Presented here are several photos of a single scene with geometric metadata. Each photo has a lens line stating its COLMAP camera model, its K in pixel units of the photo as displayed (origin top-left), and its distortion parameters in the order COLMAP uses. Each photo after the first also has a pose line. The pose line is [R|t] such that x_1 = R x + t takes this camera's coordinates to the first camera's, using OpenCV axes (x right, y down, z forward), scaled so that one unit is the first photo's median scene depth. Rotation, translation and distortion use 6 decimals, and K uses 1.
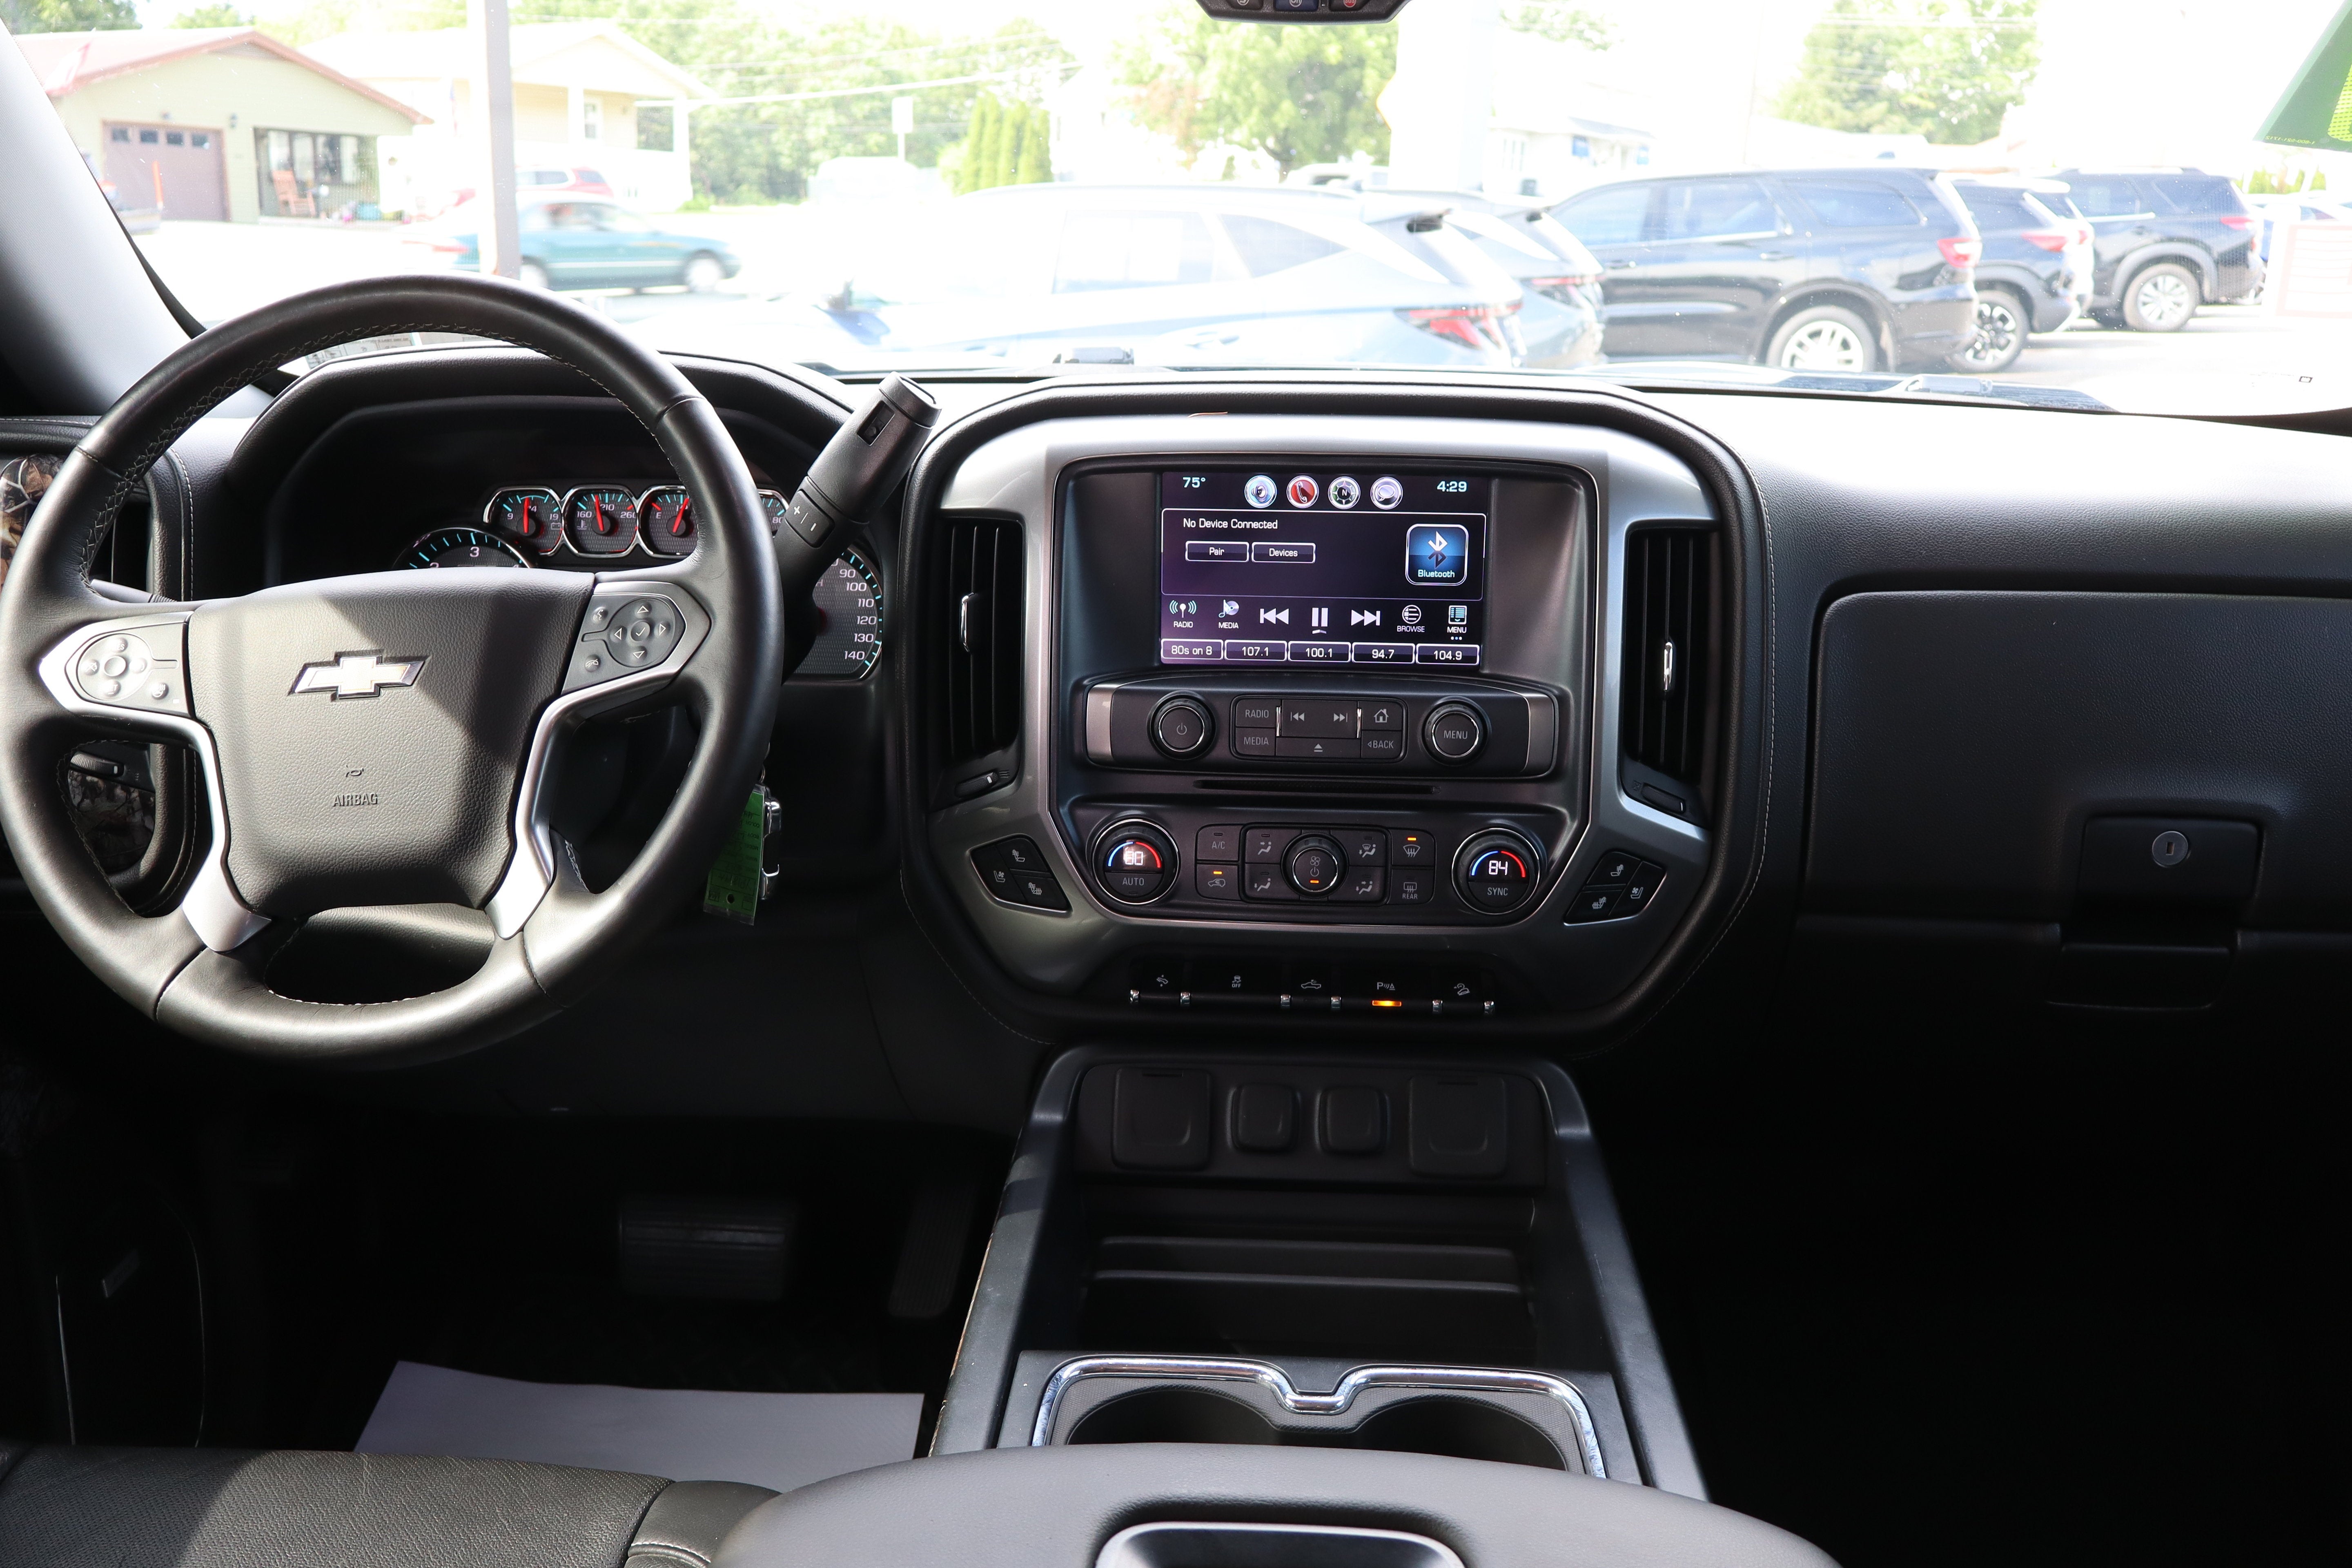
lens RADIAL K [[1967.9, 0, 1184.0], [0, 1967.9, 774.6], [0, 0, 1]] dist [-0.001735, -0.002671]
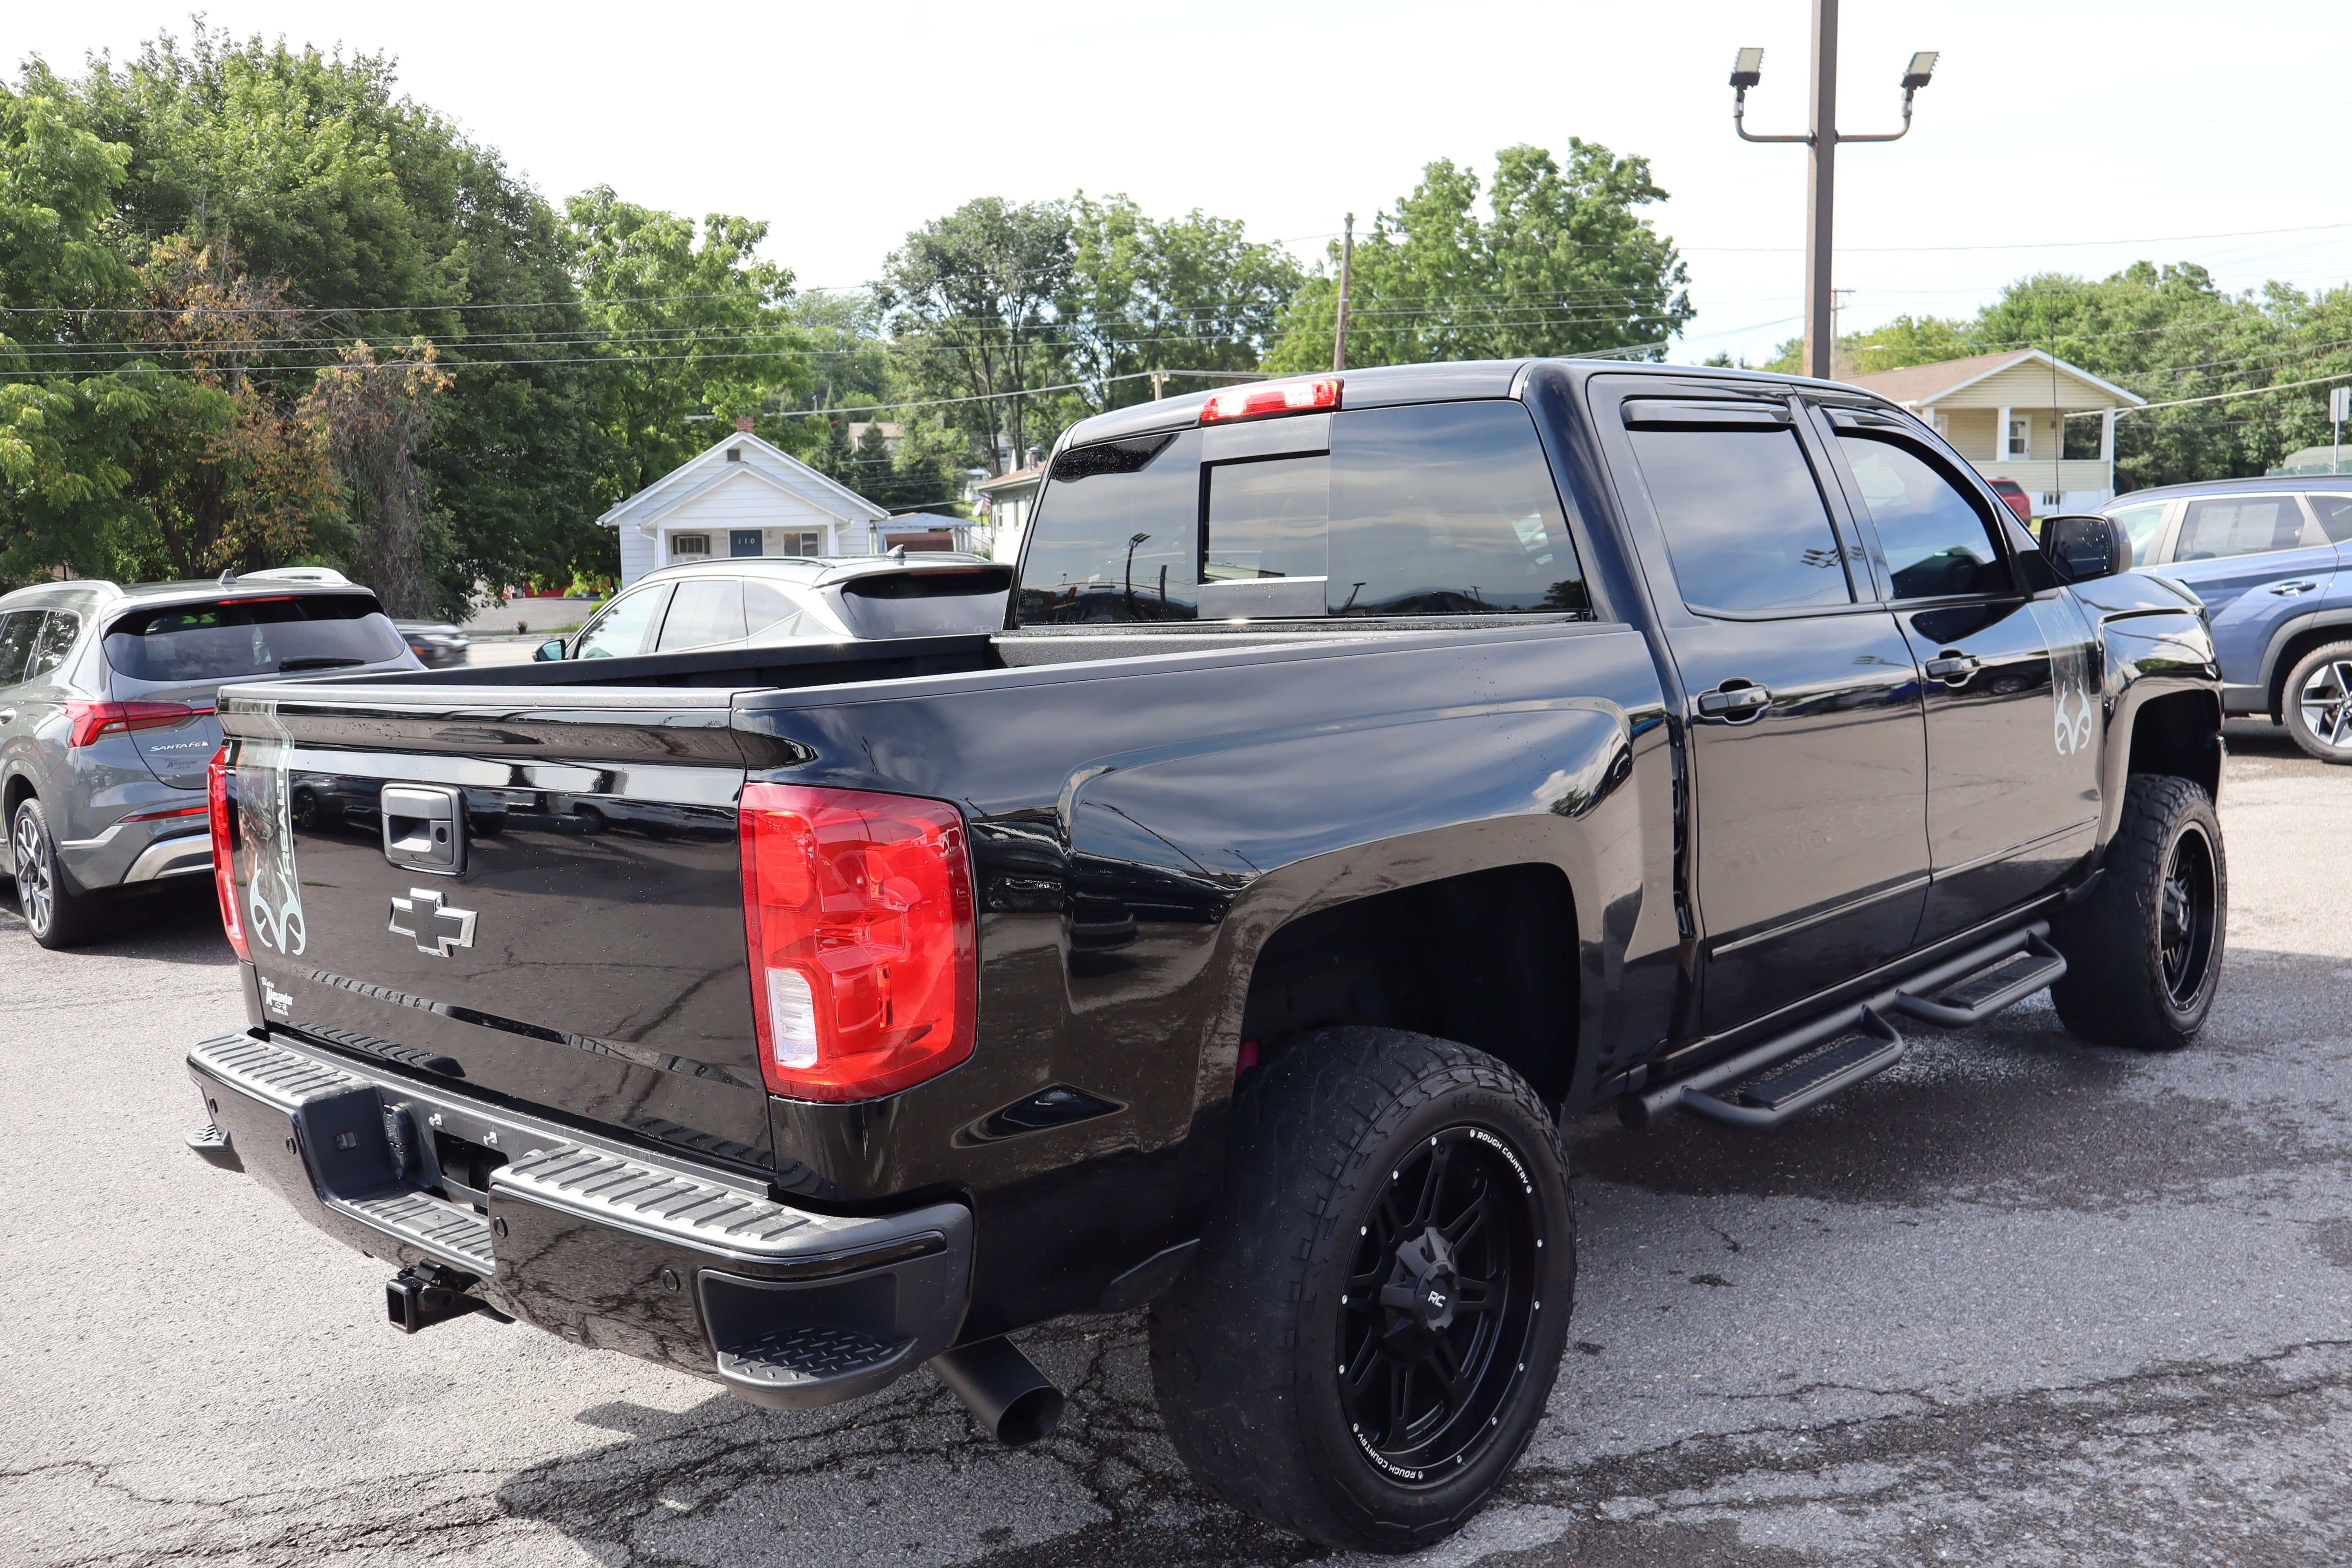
lens RADIAL K [[1992.6, 0, 1176.0], [0, 1992.6, 784.0], [0, 0, 1]] dist [0.004825, -0.013806]
pose [[0.763255, 0.023018, -0.645687, 0.130412], [-0.119623, 0.987121, -0.106214, 0.062038], [0.634927, 0.158308, 0.756179, -0.208652]]
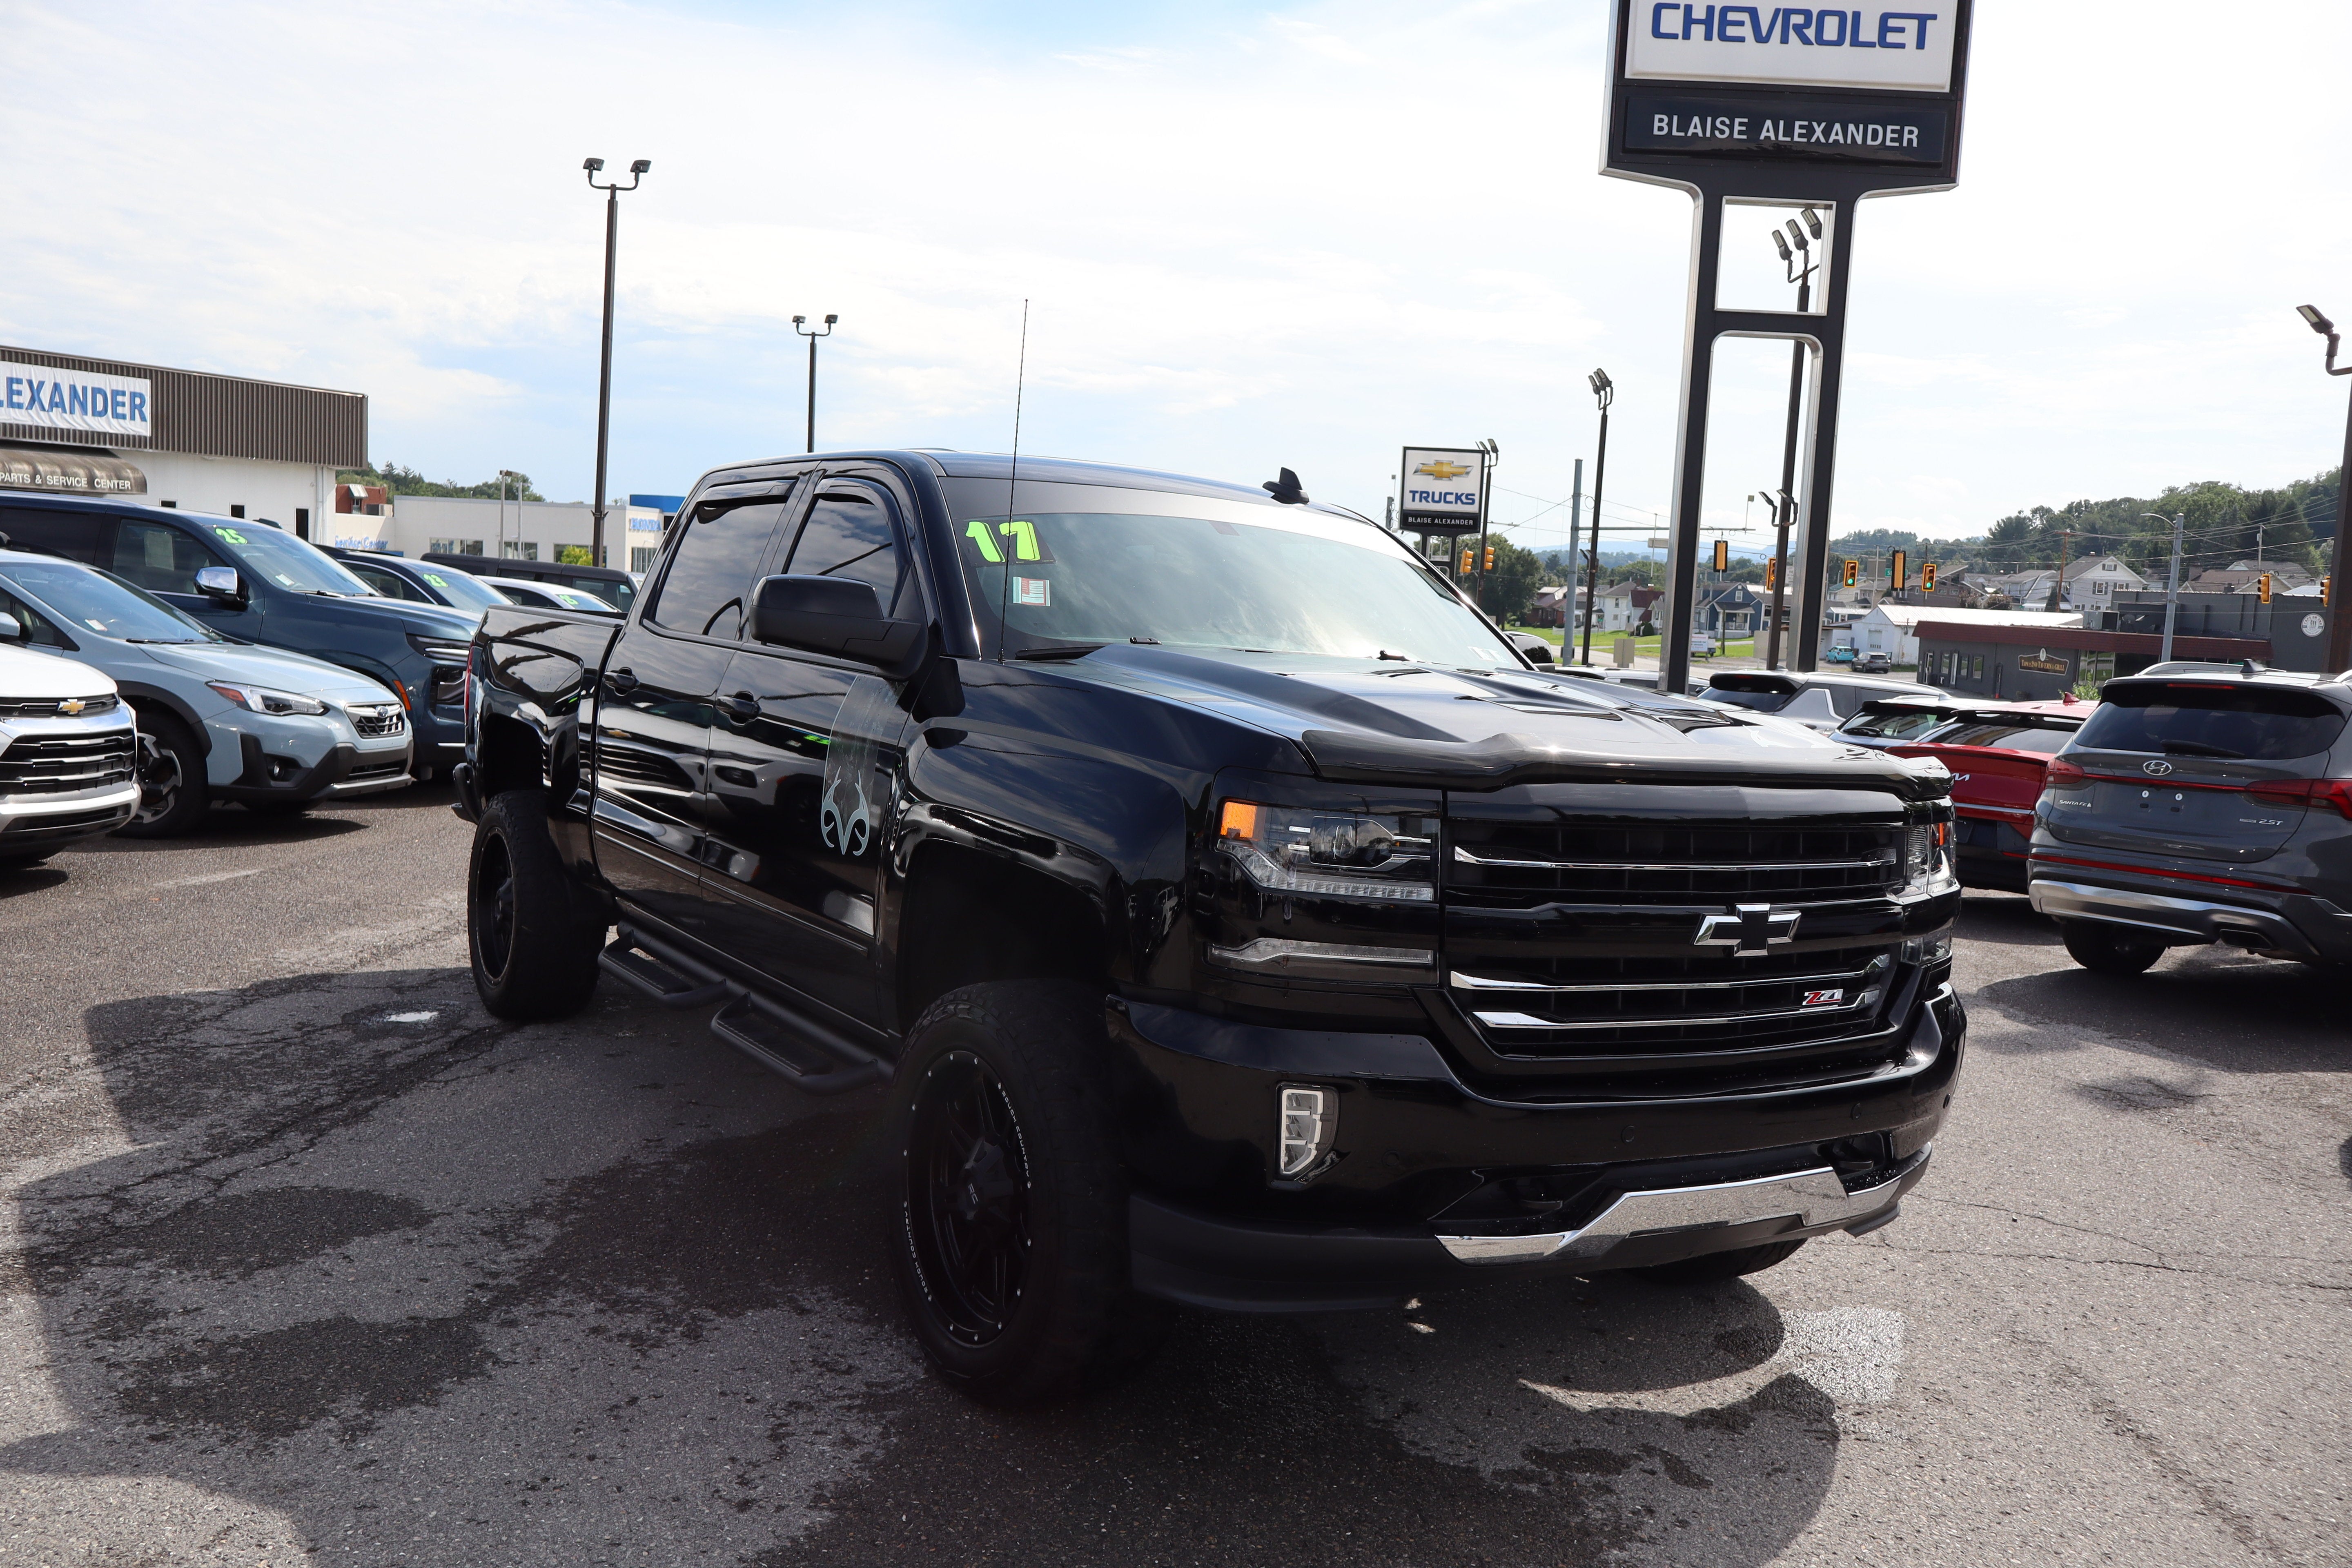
lens RADIAL K [[1992.6, 0, 1176.0], [0, 1992.6, 784.0], [0, 0, 1]] dist [0.004825, -0.013806]
pose [[-0.813722, -0.025101, -0.580713, 0.152147], [-0.234446, 0.928368, 0.288388, -0.065065], [0.531876, 0.370814, -0.761318, 0.252023]]
